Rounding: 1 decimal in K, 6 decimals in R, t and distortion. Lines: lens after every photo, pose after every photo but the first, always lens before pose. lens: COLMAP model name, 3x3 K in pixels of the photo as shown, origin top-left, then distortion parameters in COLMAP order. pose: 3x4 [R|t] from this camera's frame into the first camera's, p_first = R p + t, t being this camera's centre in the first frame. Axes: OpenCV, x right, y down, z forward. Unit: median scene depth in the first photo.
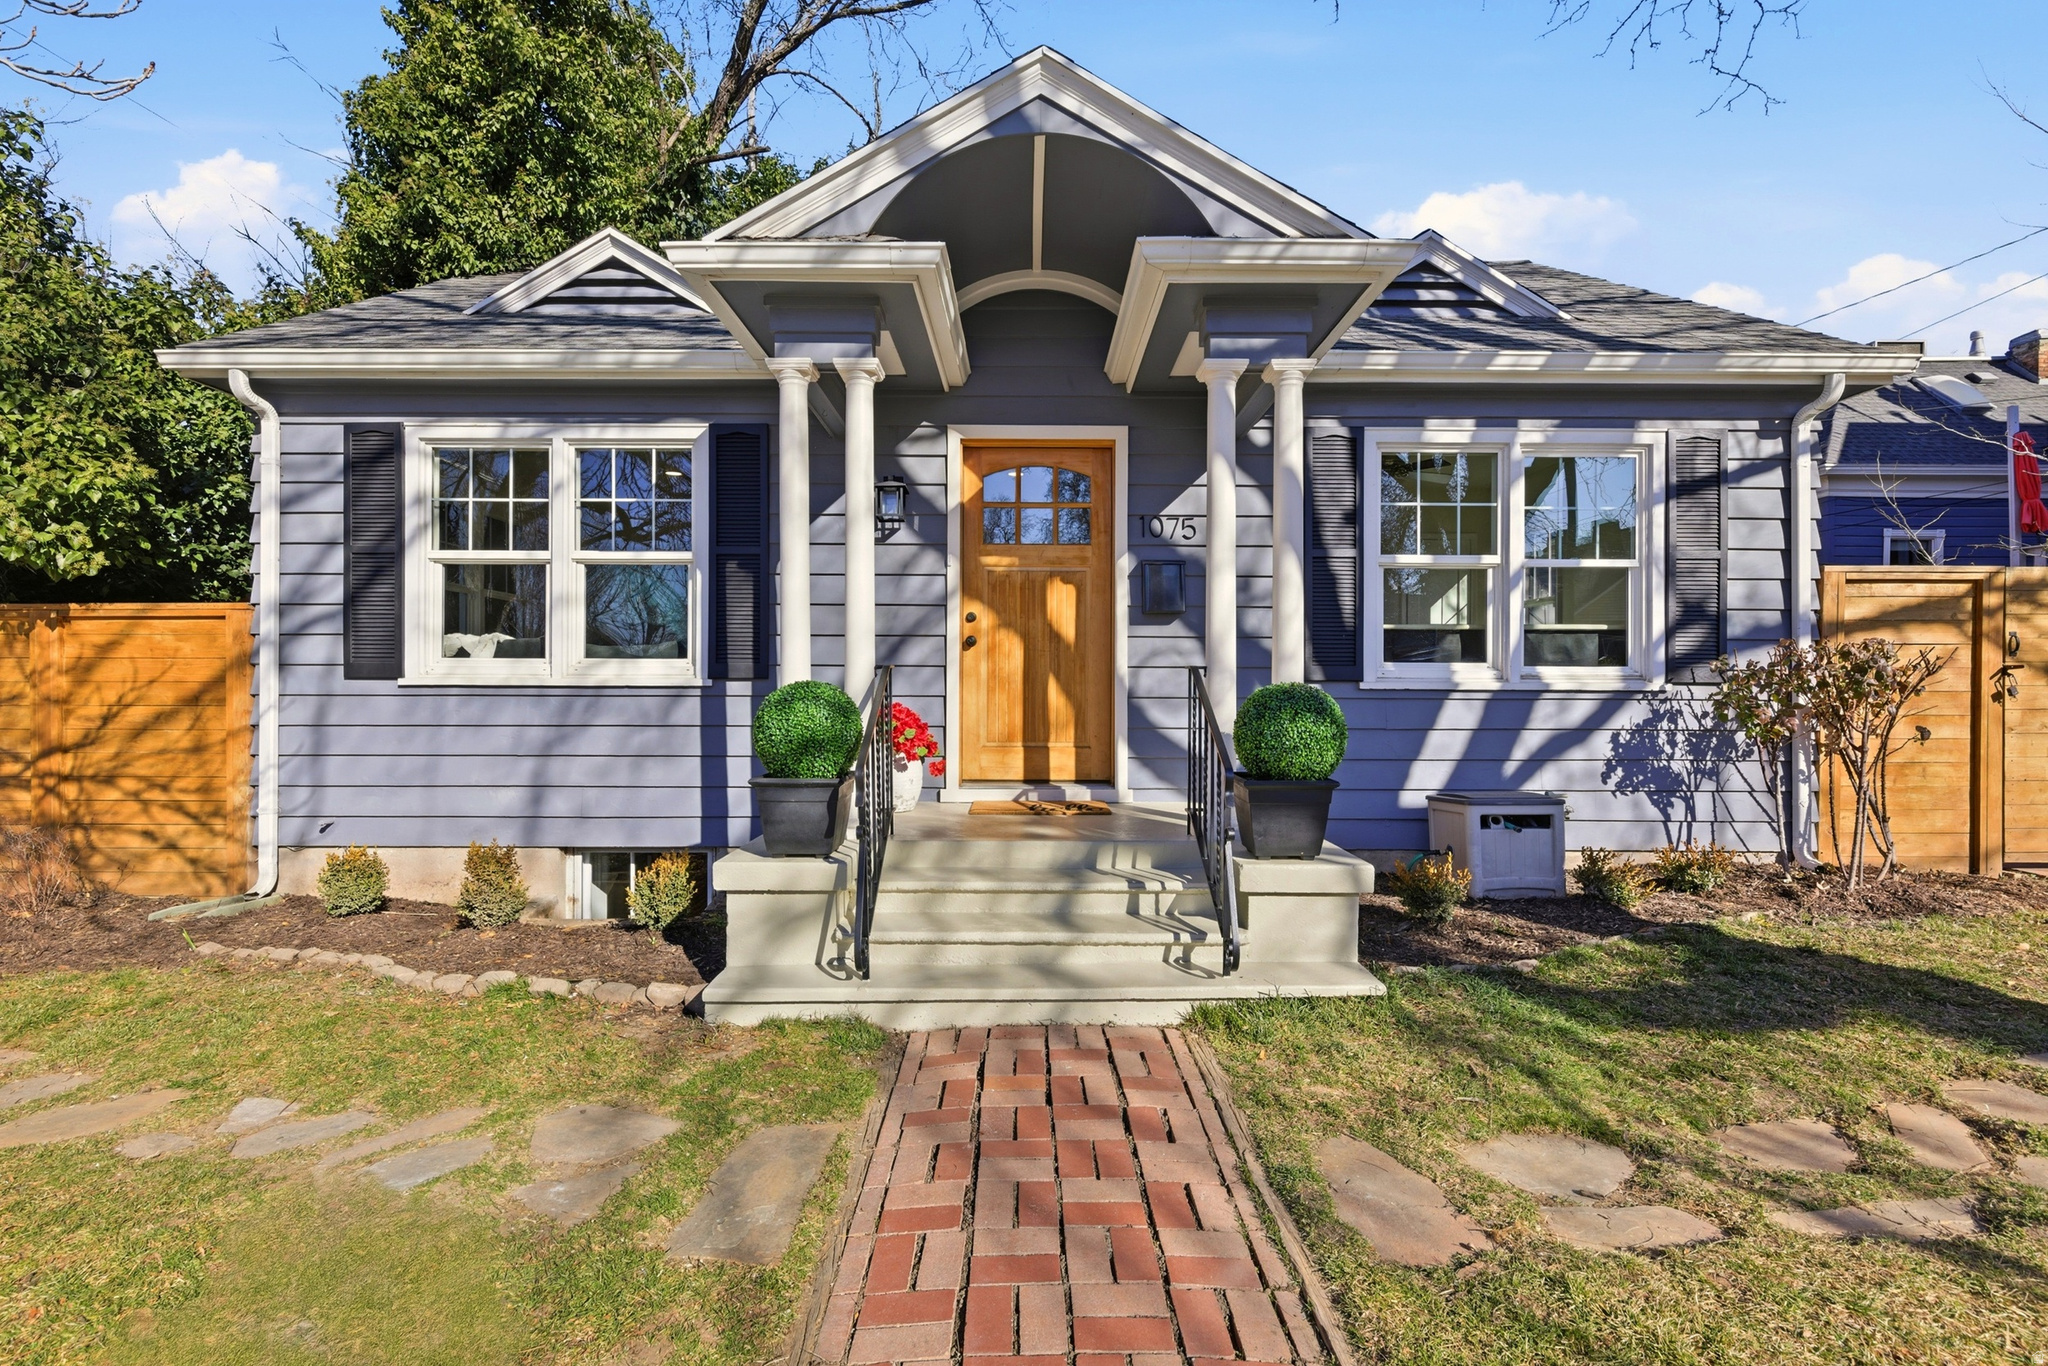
lens RADIAL K [[936.7, 0, 1029.9], [0, 936.7, 677.1], [0, 0, 1]] dist [-0.002560, -0.000414]
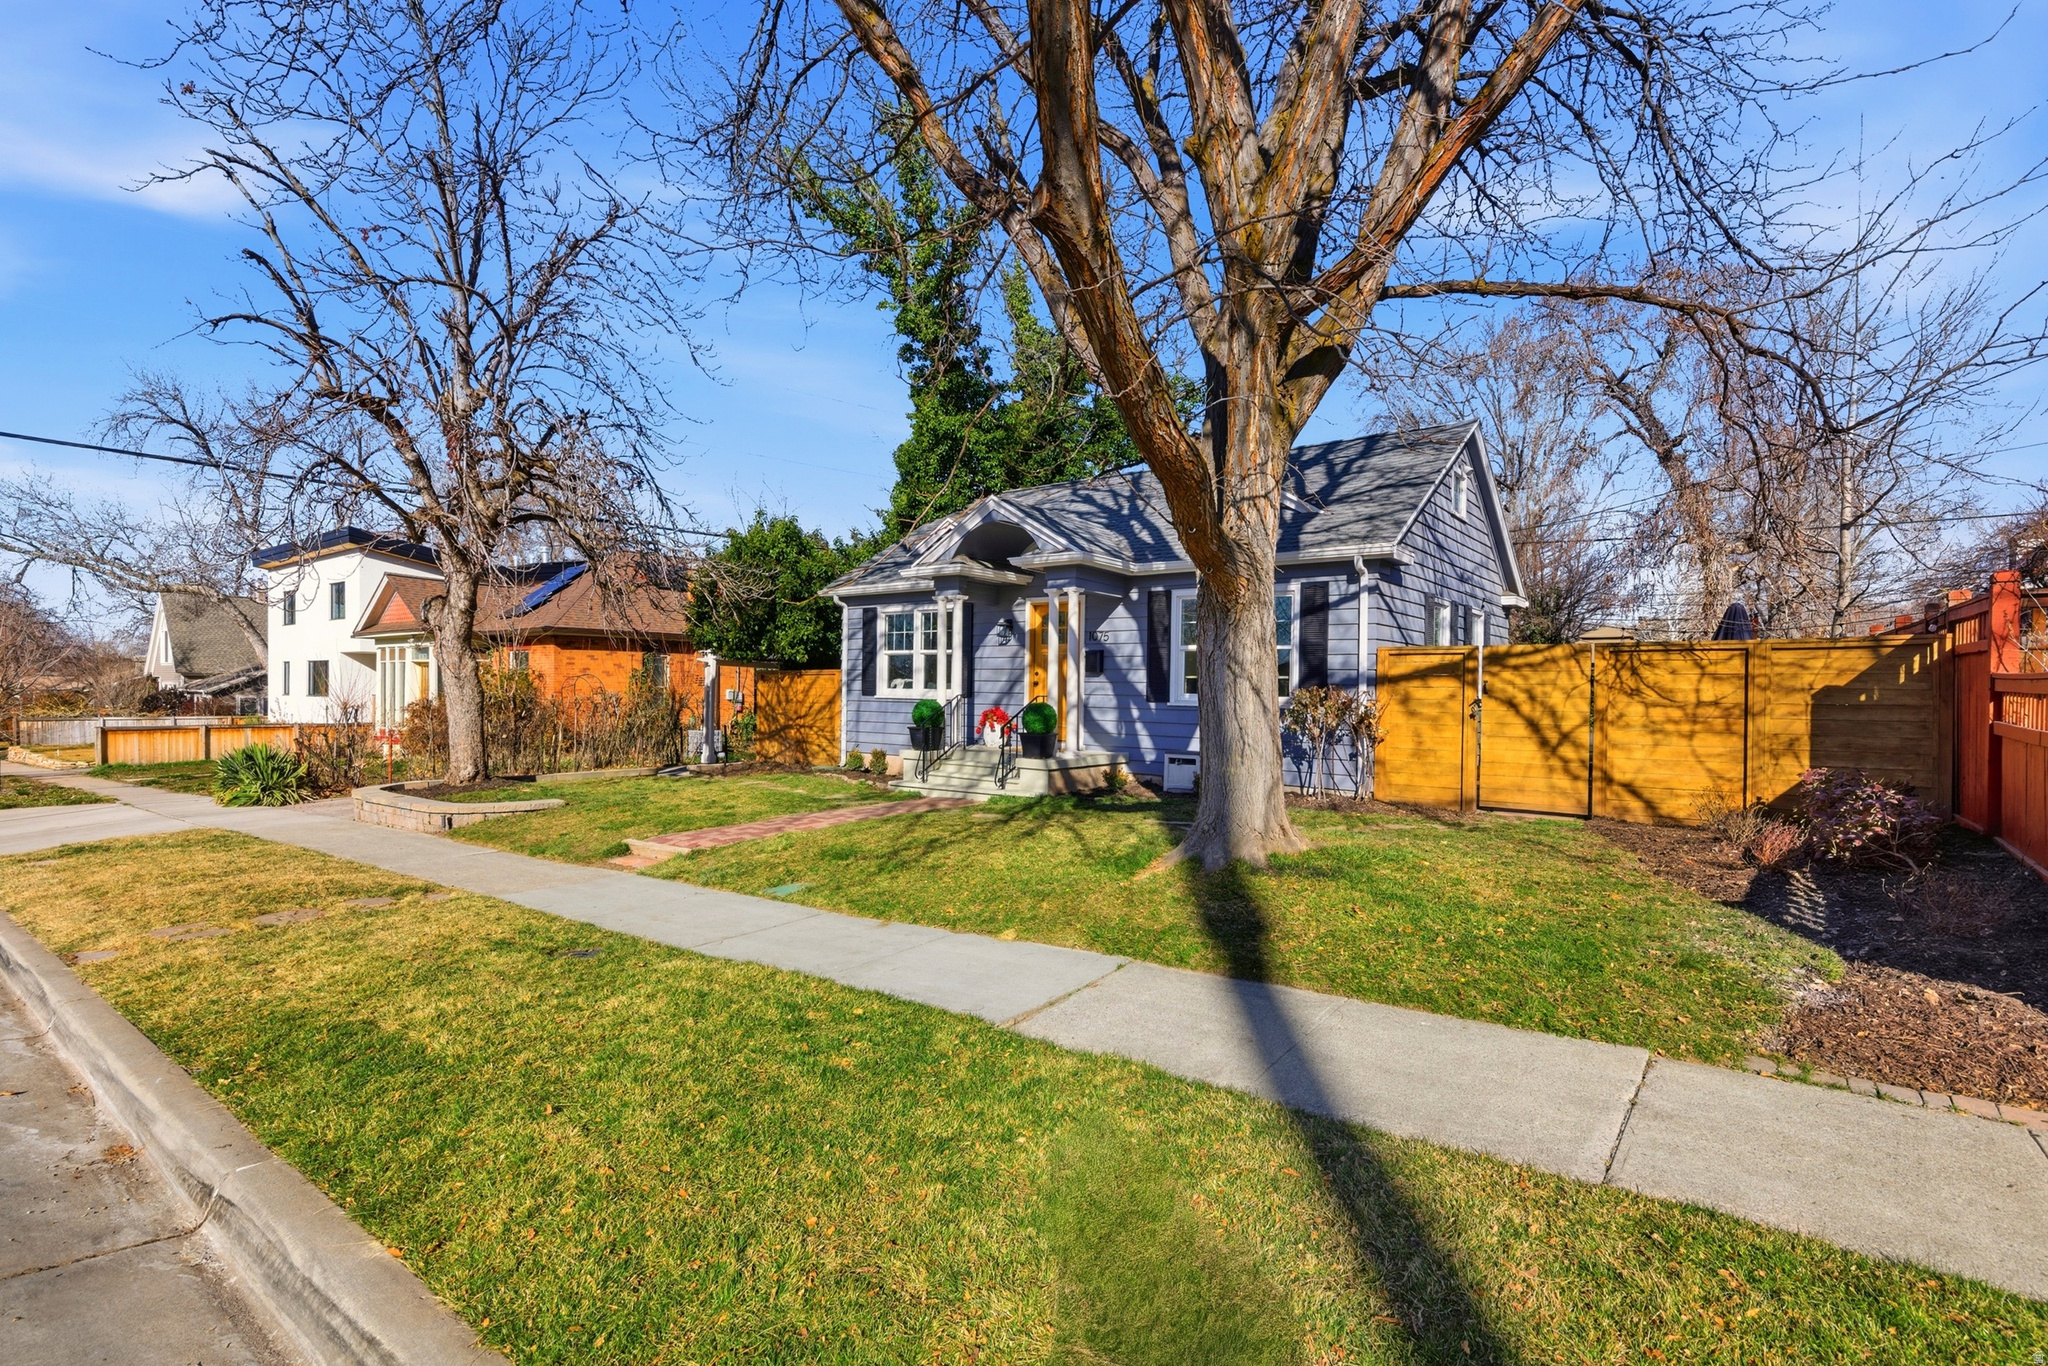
lens RADIAL K [[936.7, 0, 1027.3], [0, 936.7, 688.3], [0, 0, 1]] dist [-0.002560, -0.000414]
pose [[0.792223, 0.007256, -0.610188, 1.462960], [-0.003751, 0.999968, 0.007021, -0.043983], [0.610220, -0.003273, 0.792225, -1.008882]]
